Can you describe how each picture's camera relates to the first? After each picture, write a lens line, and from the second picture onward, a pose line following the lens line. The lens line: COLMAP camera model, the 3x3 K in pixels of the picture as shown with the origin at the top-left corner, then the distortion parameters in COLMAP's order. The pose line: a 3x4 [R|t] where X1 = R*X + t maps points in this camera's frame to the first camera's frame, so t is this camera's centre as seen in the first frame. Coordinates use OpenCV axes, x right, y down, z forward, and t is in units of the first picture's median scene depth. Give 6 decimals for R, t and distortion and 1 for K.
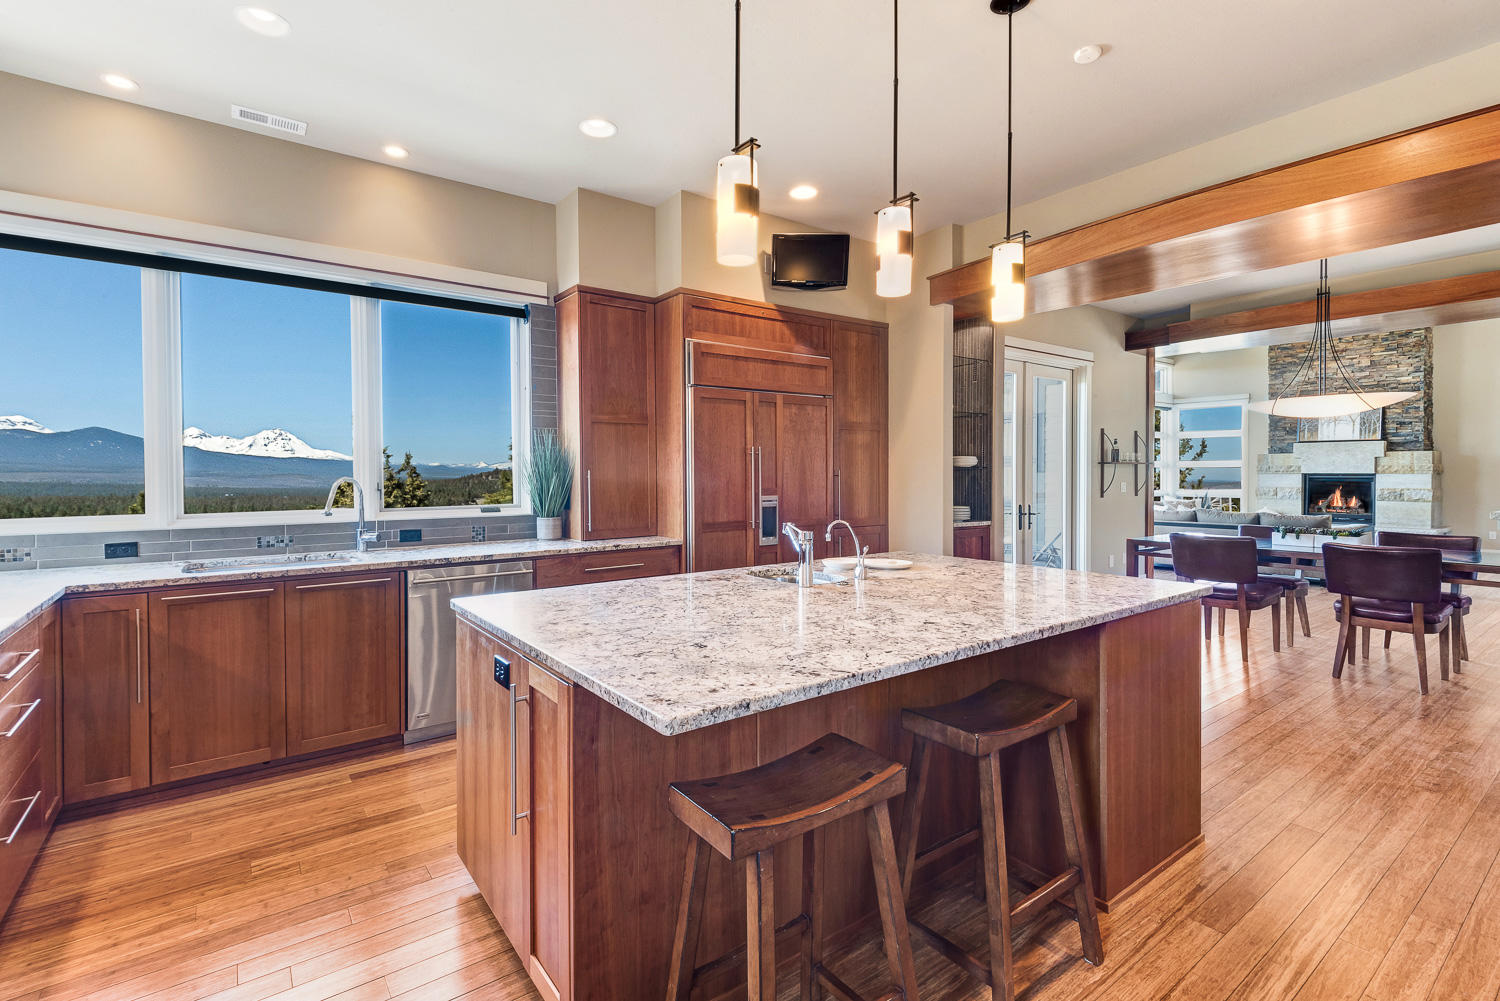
lens RADIAL K [[690.6, 0, 741.5], [0, 690.6, 485.9], [0, 0, 1]] dist [0.016256, -0.001686]
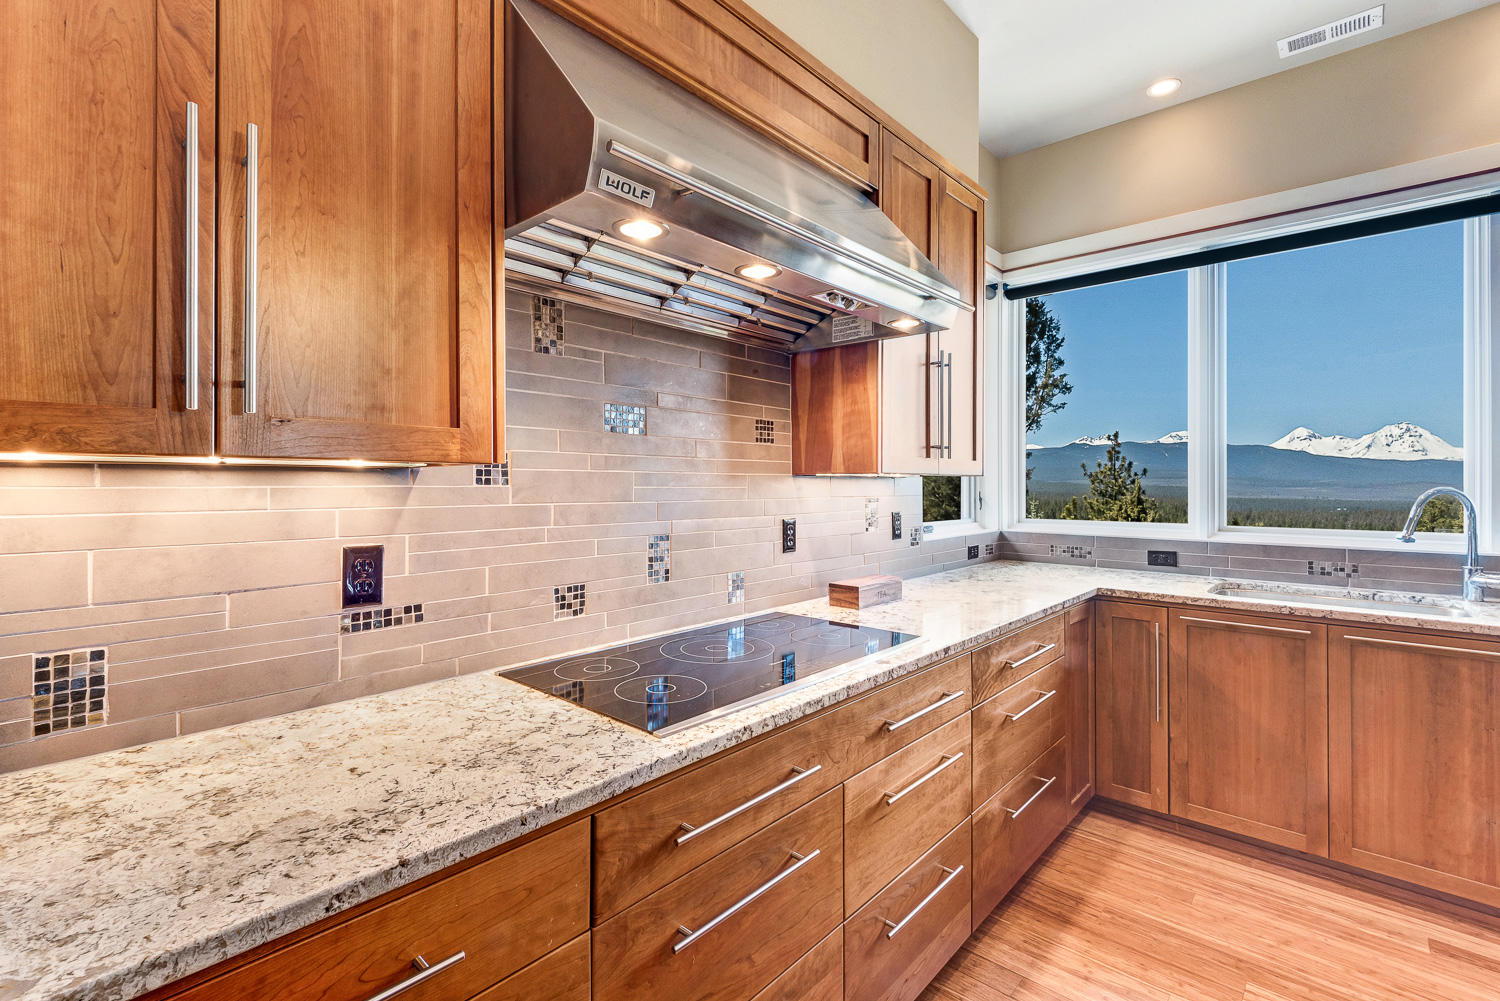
lens RADIAL K [[690.6, 0, 740.2], [0, 690.6, 474.6], [0, 0, 1]] dist [0.016256, -0.001686]
pose [[0.195785, -0.002200, -0.980644, -0.034039], [-0.019084, 0.999800, -0.006053, -0.009851], [0.980461, 0.019900, 0.195704, 0.220774]]
